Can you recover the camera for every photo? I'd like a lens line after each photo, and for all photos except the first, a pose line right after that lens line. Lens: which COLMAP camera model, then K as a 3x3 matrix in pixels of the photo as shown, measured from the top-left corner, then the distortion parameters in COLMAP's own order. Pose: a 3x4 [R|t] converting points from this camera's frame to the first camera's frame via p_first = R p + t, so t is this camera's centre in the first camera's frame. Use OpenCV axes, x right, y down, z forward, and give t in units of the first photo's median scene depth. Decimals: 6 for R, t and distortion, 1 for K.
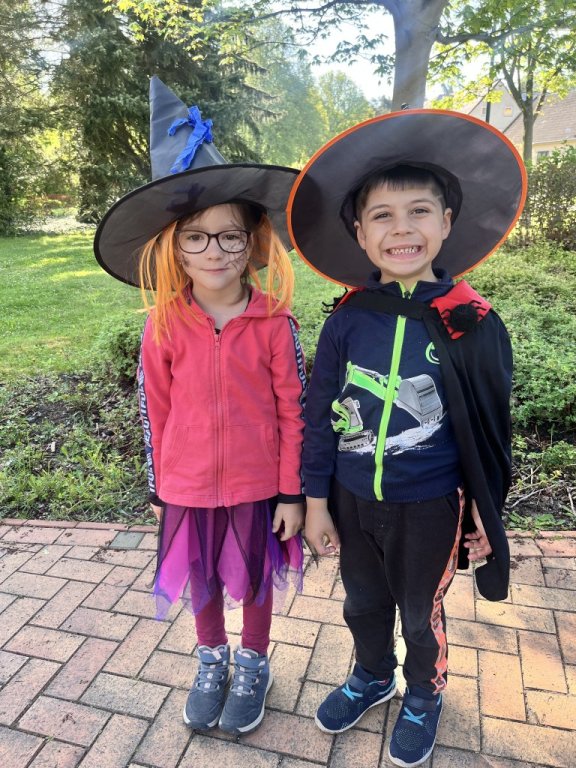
lens RADIAL K [[582.3, 0, 285.5], [0, 582.3, 385.0], [0, 0, 1]] dist [0.074404, -0.113487]
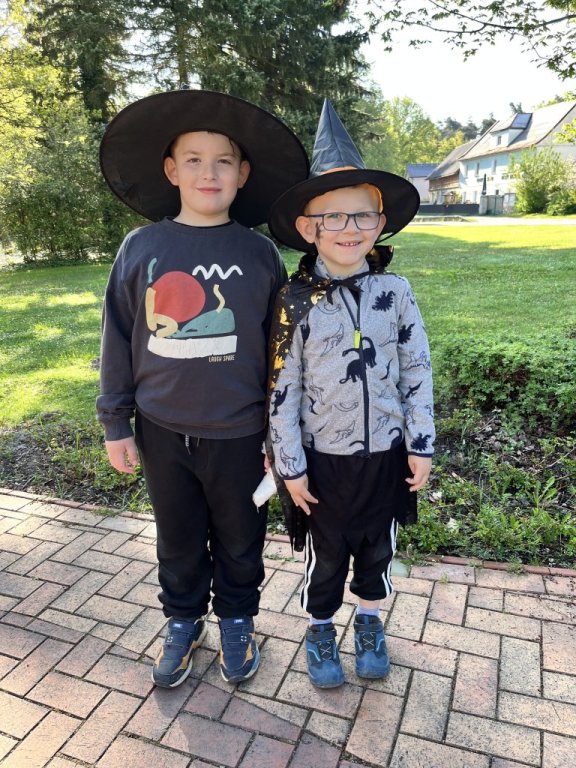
lens RADIAL K [[582.3, 0, 286.7], [0, 582.3, 385.6], [0, 0, 1]] dist [0.074404, -0.113487]
pose [[0.995337, 0.008089, -0.096120, -0.318656], [-0.011547, 0.999304, -0.035472, -0.001978], [0.095766, 0.036416, 0.994737, 0.037418]]
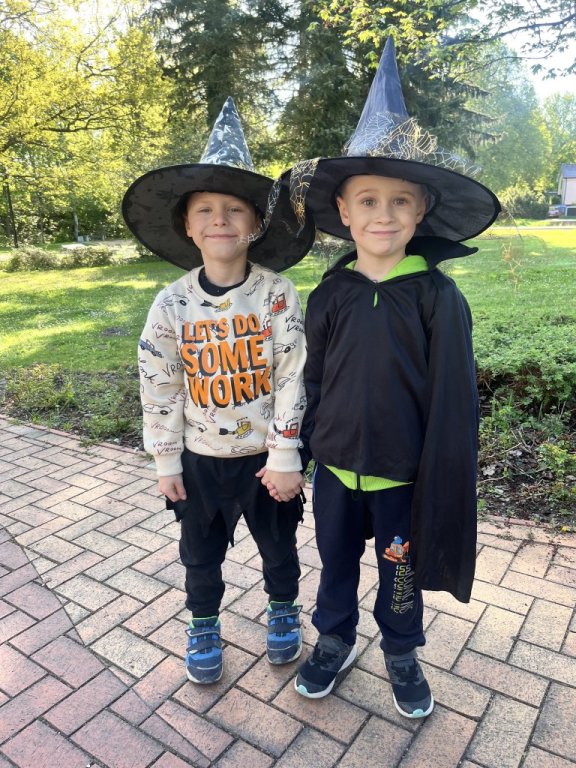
lens RADIAL K [[582.3, 0, 286.9], [0, 582.3, 387.3], [0, 0, 1]] dist [0.074404, -0.113487]
pose [[0.946428, 0.080167, -0.312805, -0.017314], [-0.092524, 0.995401, -0.024836, 0.034204], [0.309376, 0.052448, 0.949493, -0.037661]]
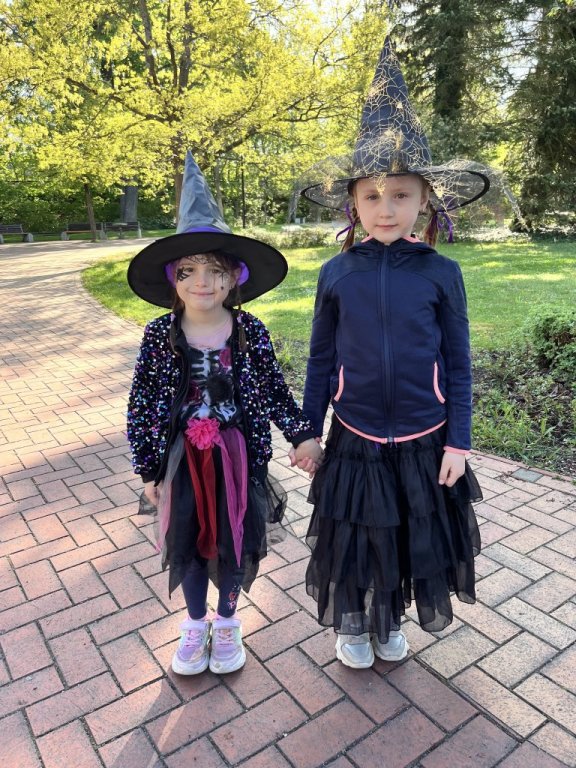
lens RADIAL K [[582.3, 0, 280.8], [0, 582.3, 379.9], [0, 0, 1]] dist [0.074404, -0.113487]
pose [[0.775716, 0.181605, -0.604387, 0.011485], [-0.198138, 0.979359, 0.039971, 0.050329], [0.599171, 0.088746, 0.795688, -0.105512]]
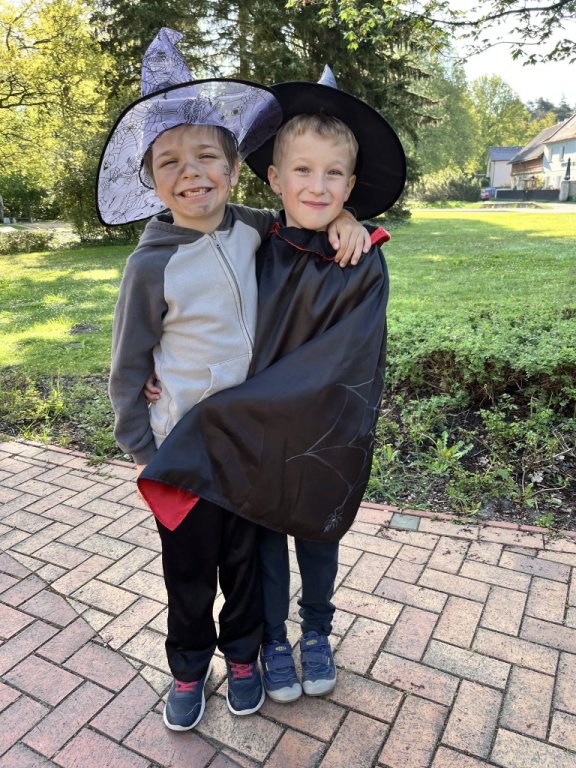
lens RADIAL K [[582.3, 0, 286.4], [0, 582.3, 387.9], [0, 0, 1]] dist [0.074404, -0.113487]
pose [[0.975225, 0.061252, -0.212567, -0.106866], [-0.063106, 0.998005, -0.001938, 0.017154], [0.212024, 0.015304, 0.977145, -0.024636]]
